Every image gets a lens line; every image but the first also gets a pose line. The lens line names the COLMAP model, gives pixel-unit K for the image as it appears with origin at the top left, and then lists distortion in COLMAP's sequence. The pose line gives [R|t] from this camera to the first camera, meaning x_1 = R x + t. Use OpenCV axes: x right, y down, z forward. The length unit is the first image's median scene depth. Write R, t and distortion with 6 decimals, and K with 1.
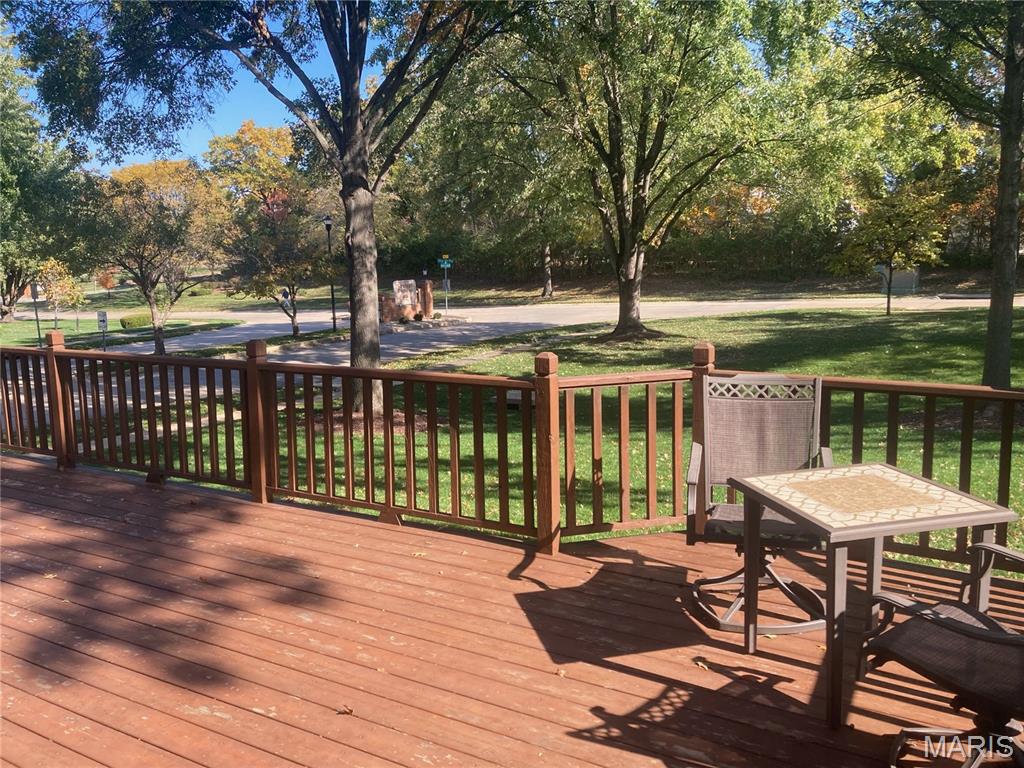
lens RADIAL K [[867.0, 0, 508.3], [0, 867.0, 386.6], [0, 0, 1]] dist [0.060169, -0.009212]
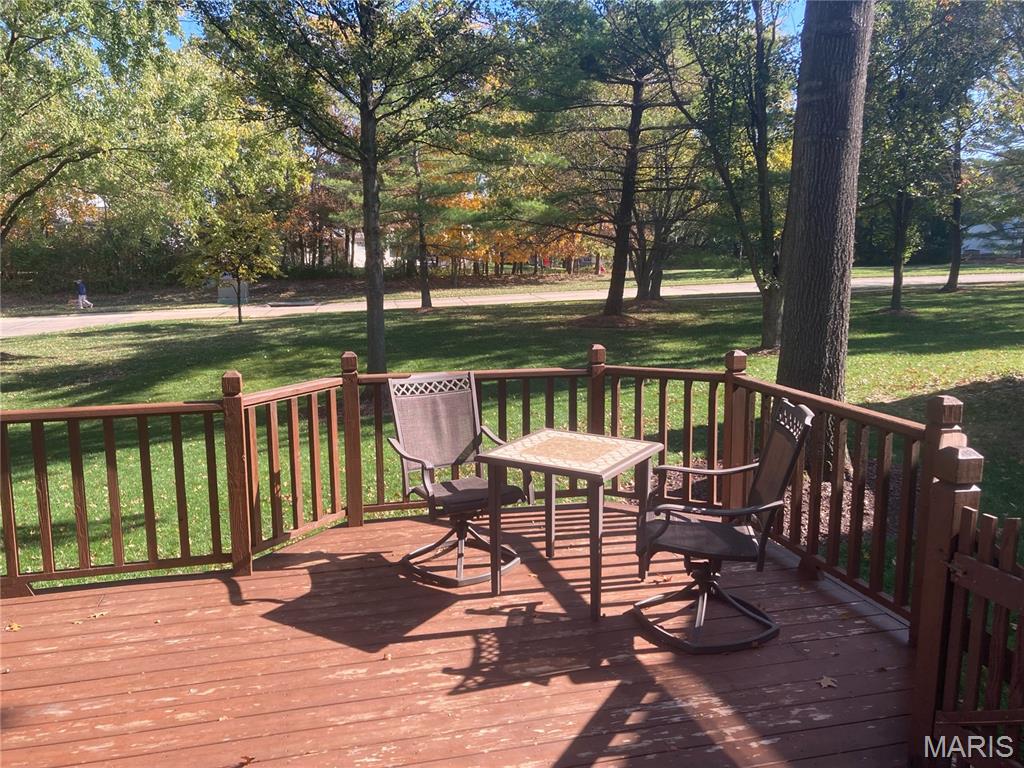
lens RADIAL K [[867.0, 0, 508.3], [0, 867.0, 386.6], [0, 0, 1]] dist [0.060169, -0.009212]
pose [[0.713775, -0.099761, 0.693233, -0.416611], [0.107897, 0.993650, 0.031898, -0.020017], [-0.692014, 0.052030, 0.720007, 0.069612]]
